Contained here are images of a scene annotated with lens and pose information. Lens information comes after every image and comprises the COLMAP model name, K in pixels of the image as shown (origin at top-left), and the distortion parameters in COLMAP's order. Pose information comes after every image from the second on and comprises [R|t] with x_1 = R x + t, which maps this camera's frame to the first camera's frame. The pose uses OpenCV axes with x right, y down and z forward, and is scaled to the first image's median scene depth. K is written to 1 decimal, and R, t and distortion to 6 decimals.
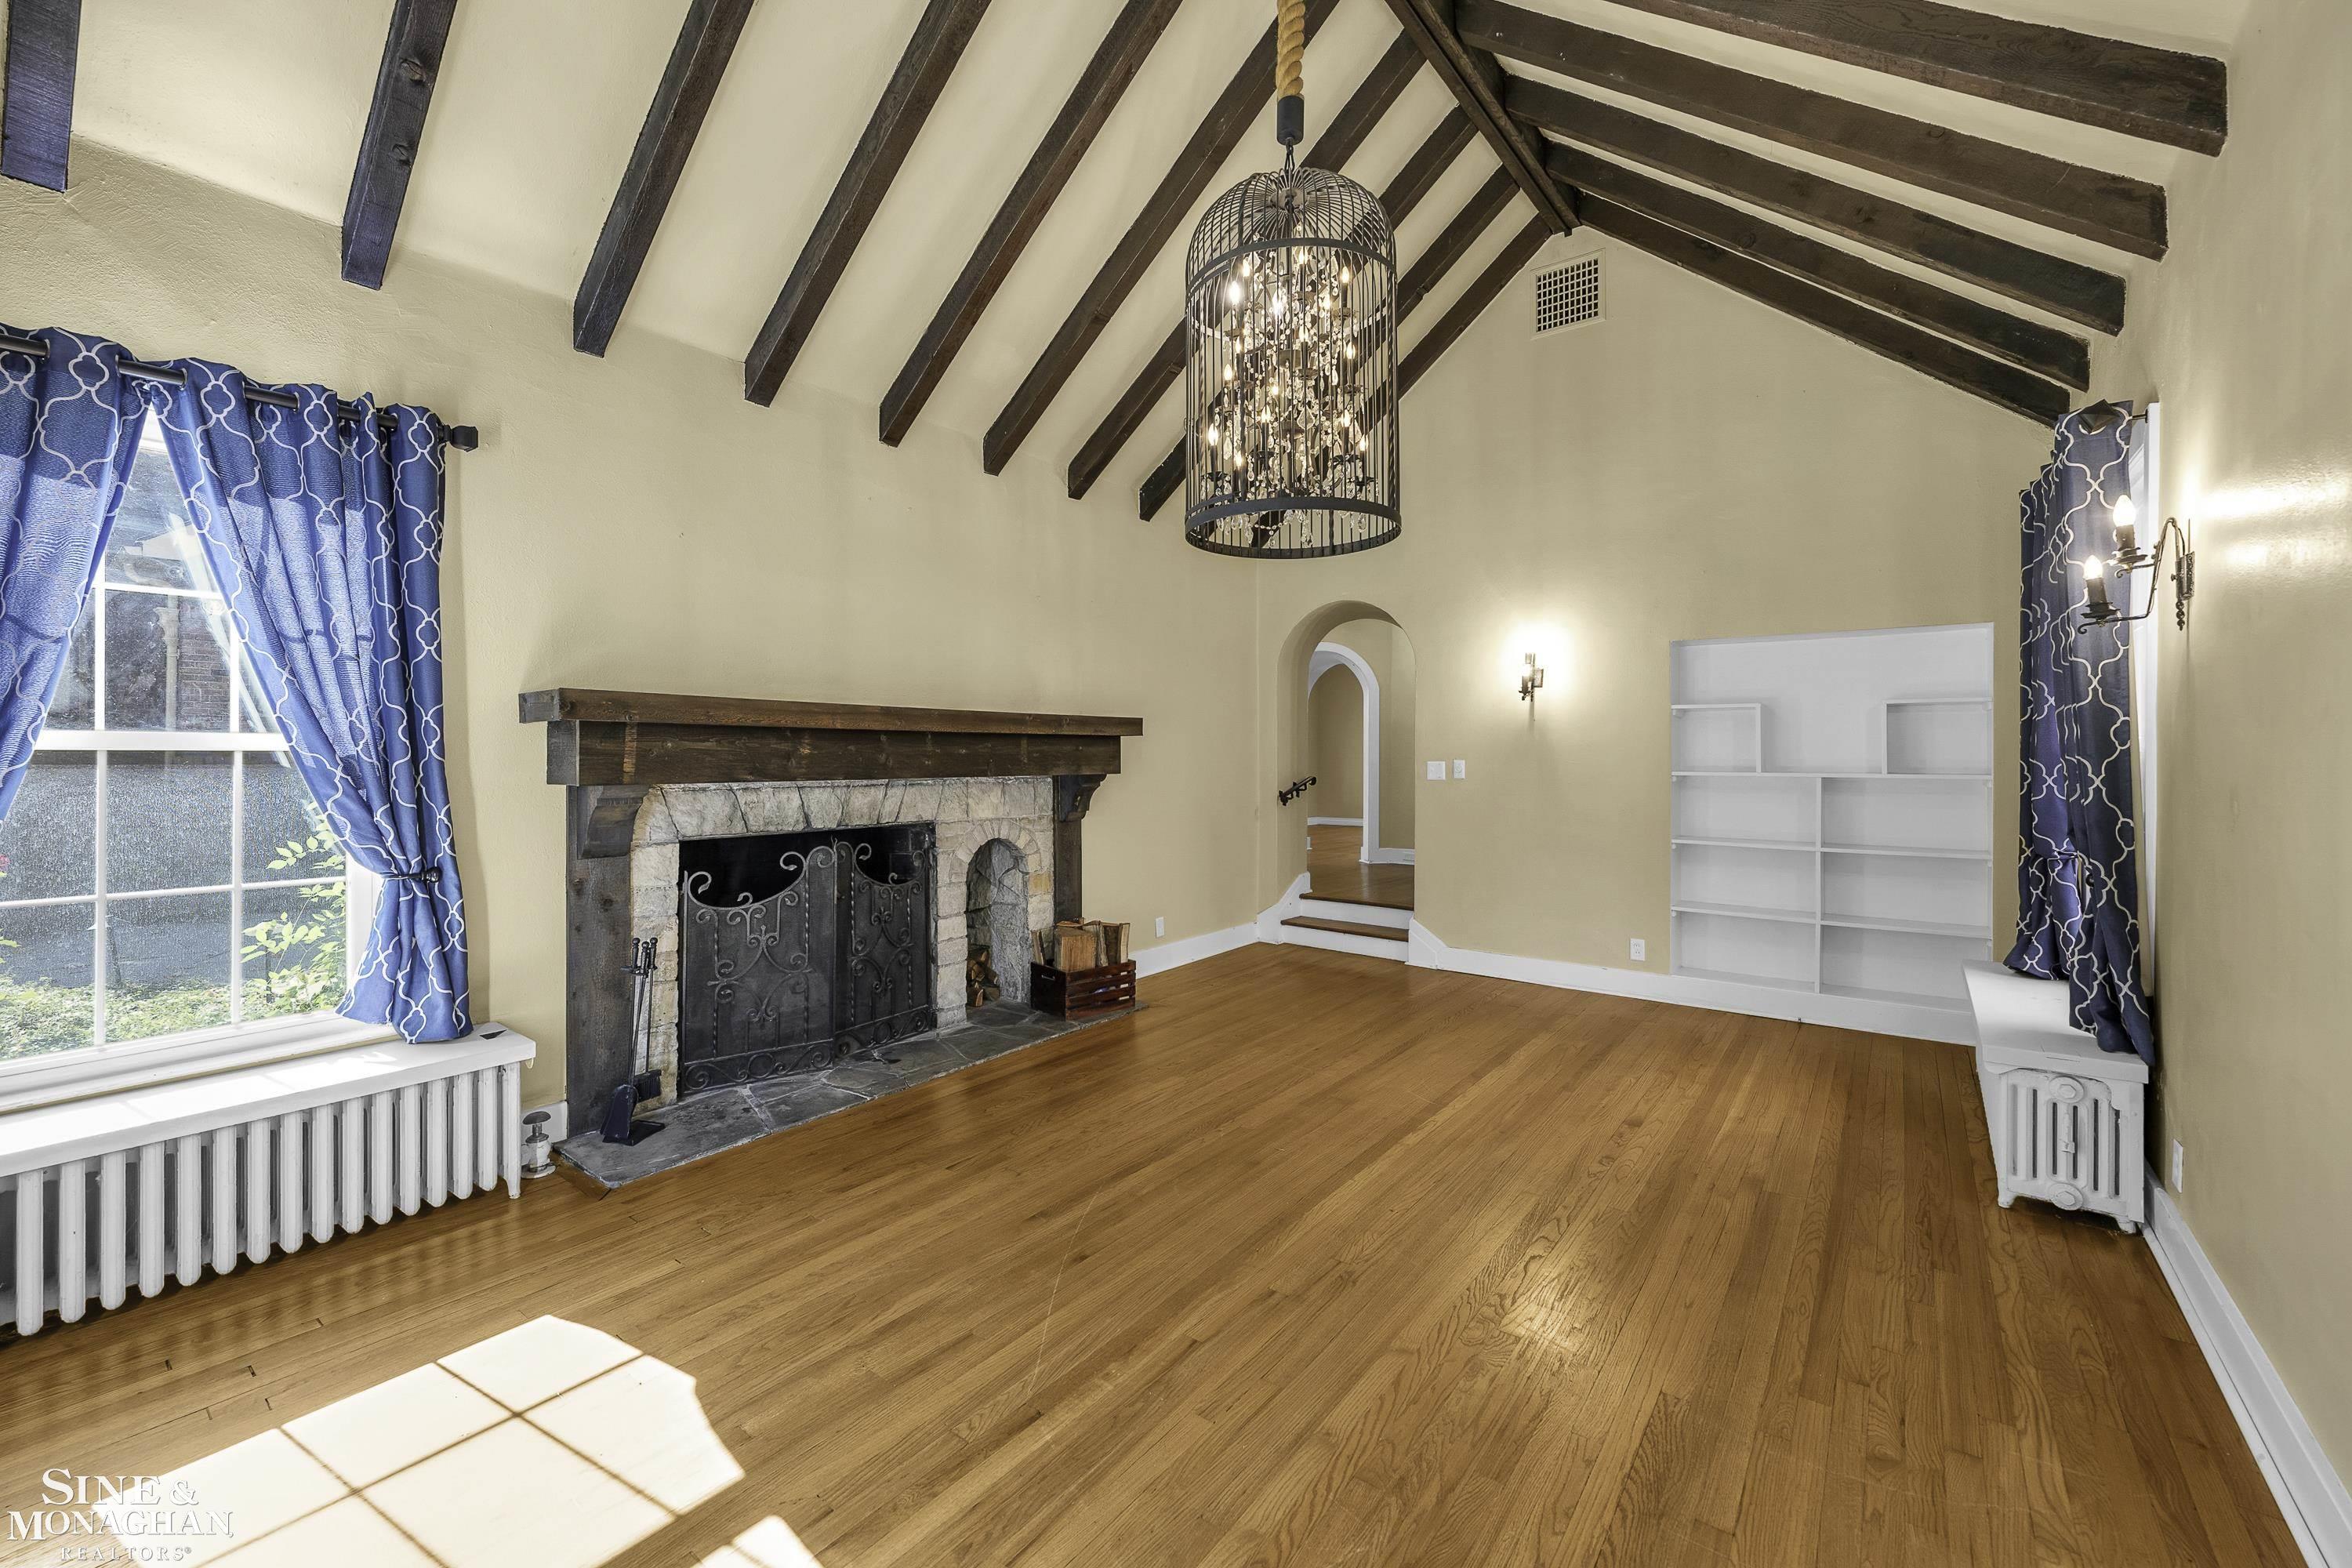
lens RADIAL K [[905.5, 0, 1164.7], [0, 905.5, 752.0], [0, 0, 1]] dist [-0.000639, -0.000037]
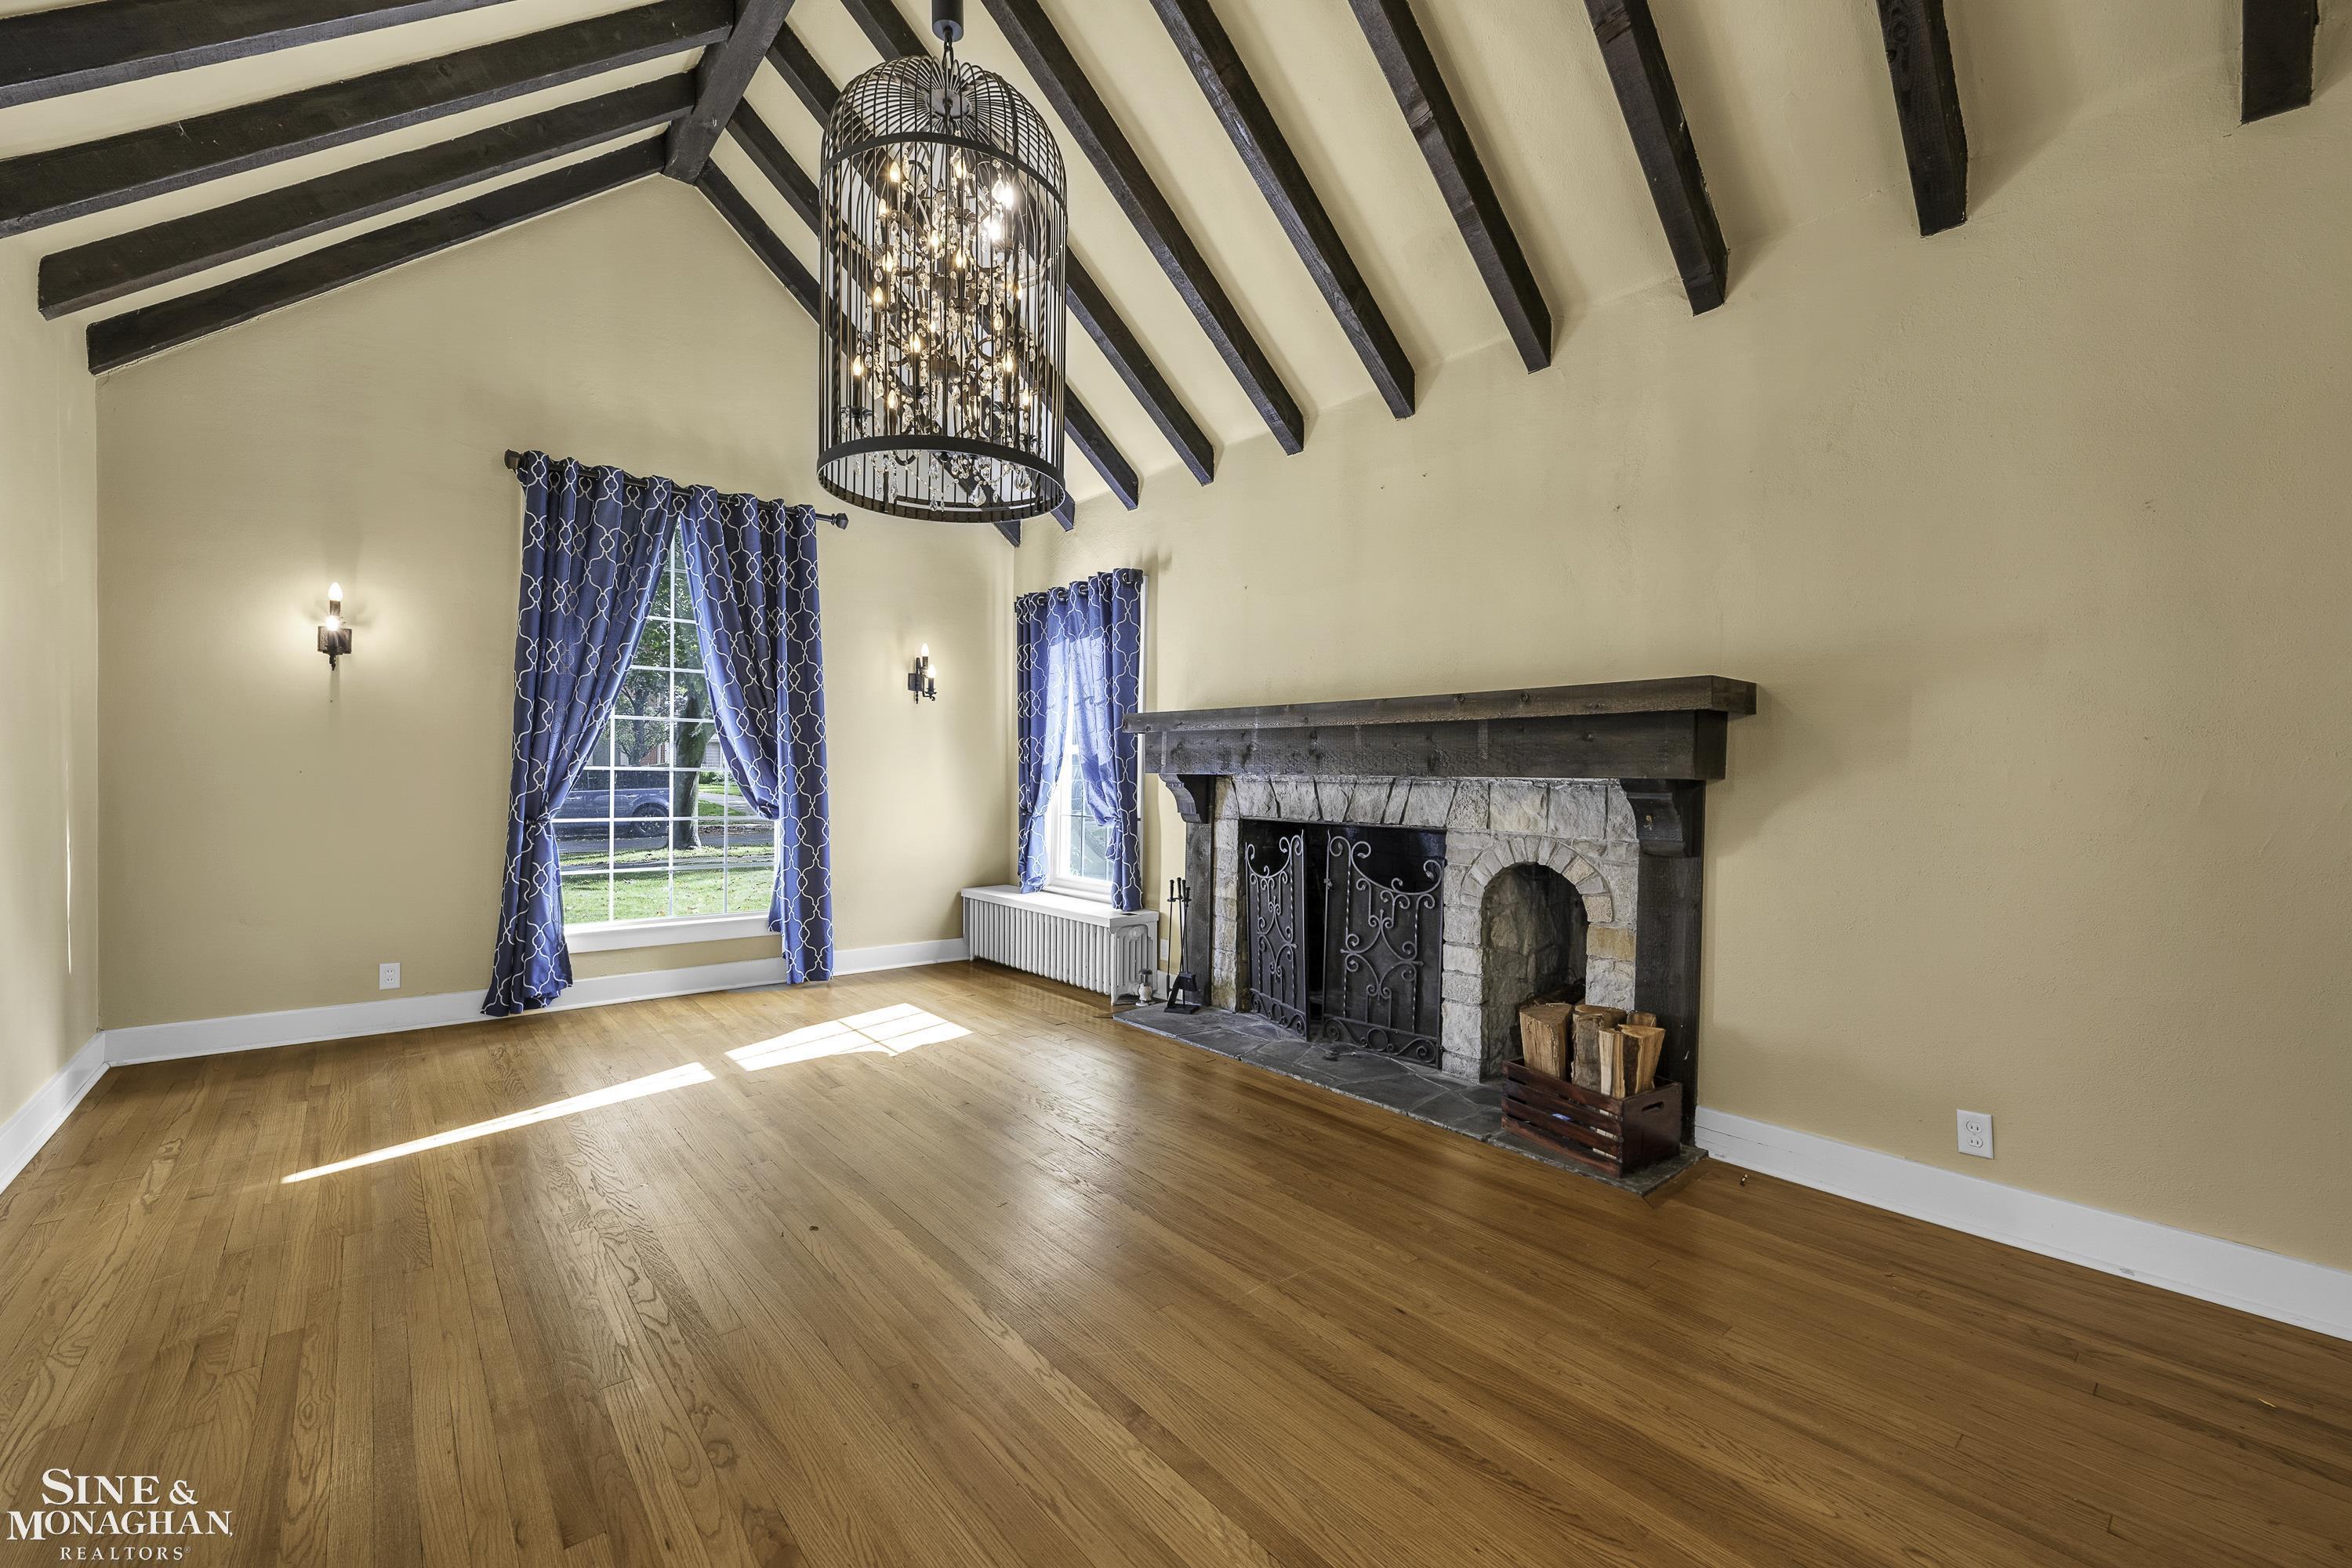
lens RADIAL K [[935.2, 0, 1175.4], [0, 935.2, 777.3], [0, 0, 1]] dist [-0.000701, -0.000090]
pose [[-0.178560, 0.006122, -0.983910, 0.720652], [-0.000893, 0.999979, 0.006384, 0.024768], [0.983929, 0.002018, -0.178550, 0.987877]]
